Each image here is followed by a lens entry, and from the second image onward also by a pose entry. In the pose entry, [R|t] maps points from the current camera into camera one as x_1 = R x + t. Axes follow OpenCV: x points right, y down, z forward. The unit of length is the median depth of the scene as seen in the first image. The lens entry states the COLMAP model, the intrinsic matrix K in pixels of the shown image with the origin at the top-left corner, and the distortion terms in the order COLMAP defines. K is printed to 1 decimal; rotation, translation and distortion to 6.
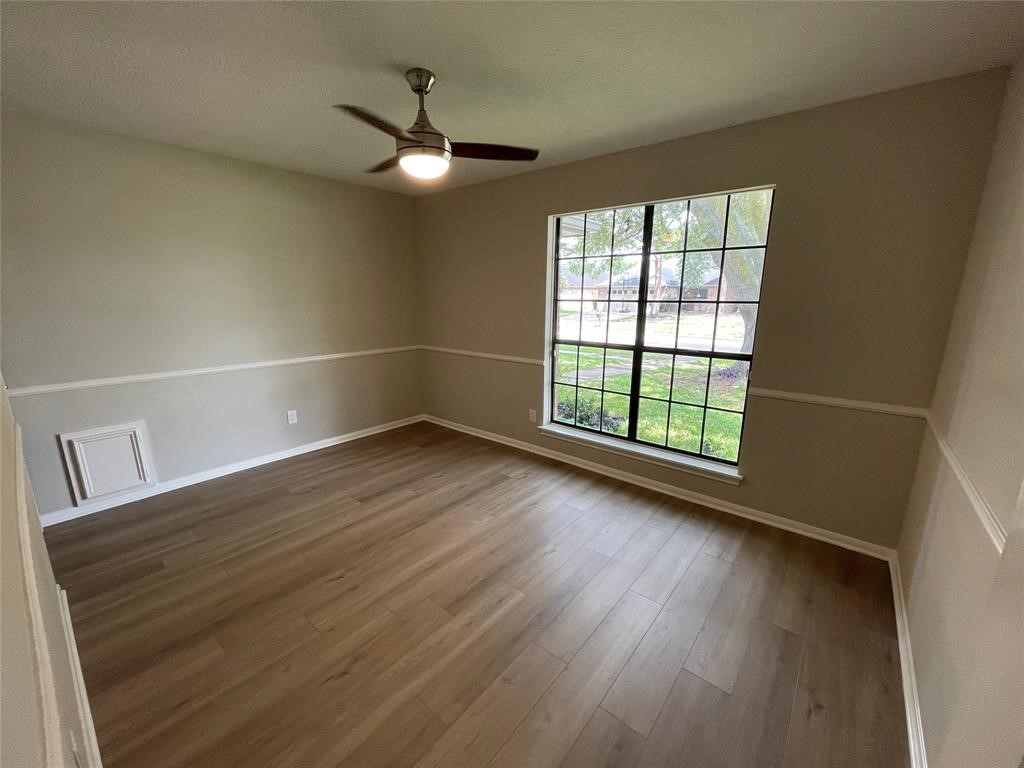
lens RADIAL K [[412.6, 0, 507.6], [0, 412.6, 386.8], [0, 0, 1]] dist [-0.002032, -0.000011]
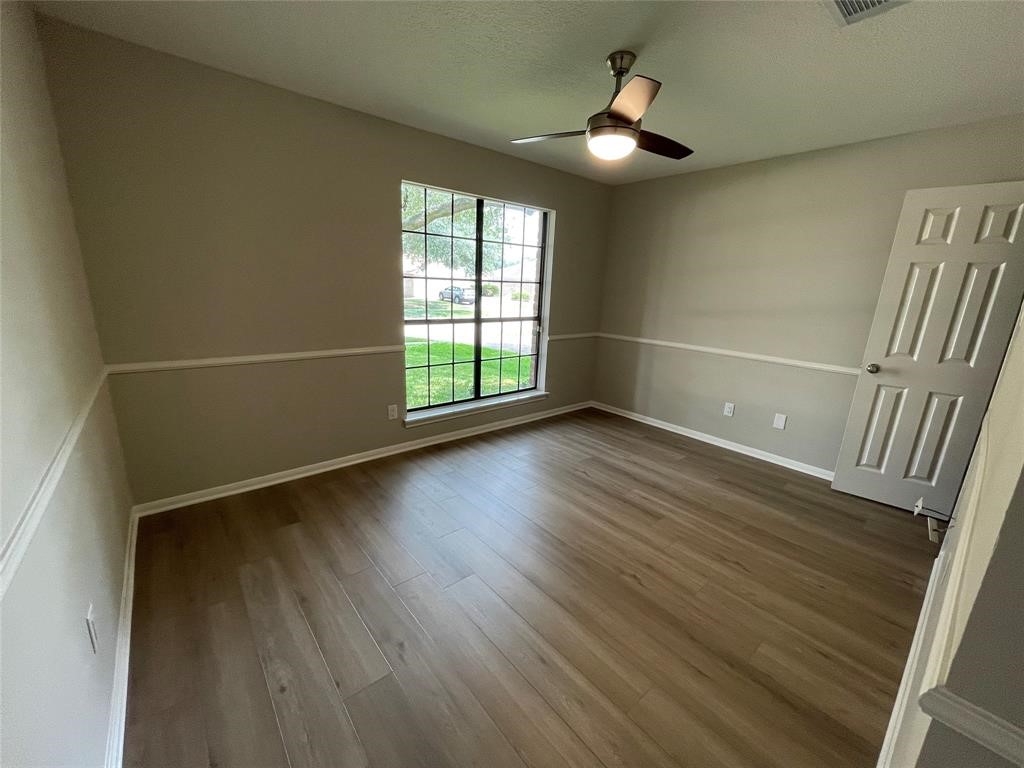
lens RADIAL K [[411.6, 0, 514.0], [0, 411.6, 387.6], [0, 0, 1]] dist [0.023334, 0.000161]
pose [[0.171607, -0.239980, 0.955490, -0.864284], [0.175344, 0.961832, 0.210080, -0.141692], [-0.969436, 0.131488, 0.207136, 0.693448]]
